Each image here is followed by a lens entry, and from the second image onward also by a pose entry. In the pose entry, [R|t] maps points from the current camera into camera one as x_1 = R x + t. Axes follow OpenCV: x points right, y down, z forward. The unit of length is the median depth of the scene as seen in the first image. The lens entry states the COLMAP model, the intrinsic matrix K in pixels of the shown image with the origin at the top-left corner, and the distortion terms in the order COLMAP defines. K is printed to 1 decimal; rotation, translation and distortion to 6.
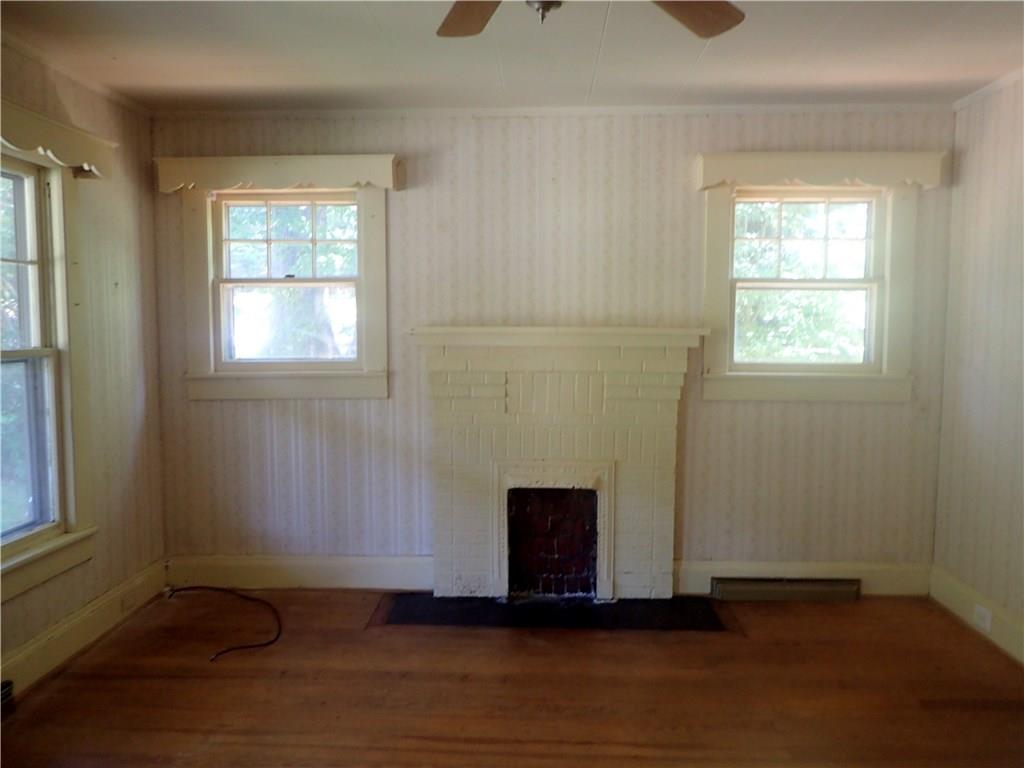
lens RADIAL K [[739.1, 0, 512.0], [0, 739.1, 384.0], [0, 0, 1]] dist [-0.001149, -0.002408]
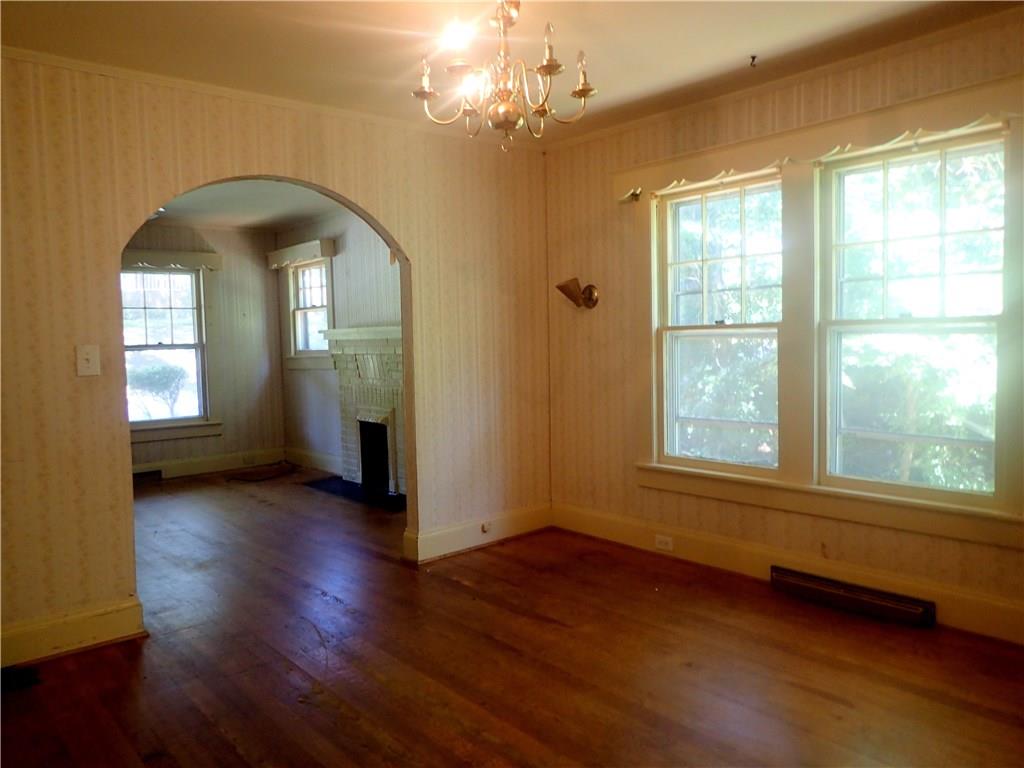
lens RADIAL K [[739.1, 0, 512.0], [0, 739.1, 384.0], [0, 0, 1]] dist [-0.001149, -0.002408]
pose [[0.693705, 0.028726, -0.719686, 1.495788], [-0.034711, 0.999377, 0.006432, 0.029043], [0.719422, 0.020519, 0.694270, 0.040954]]
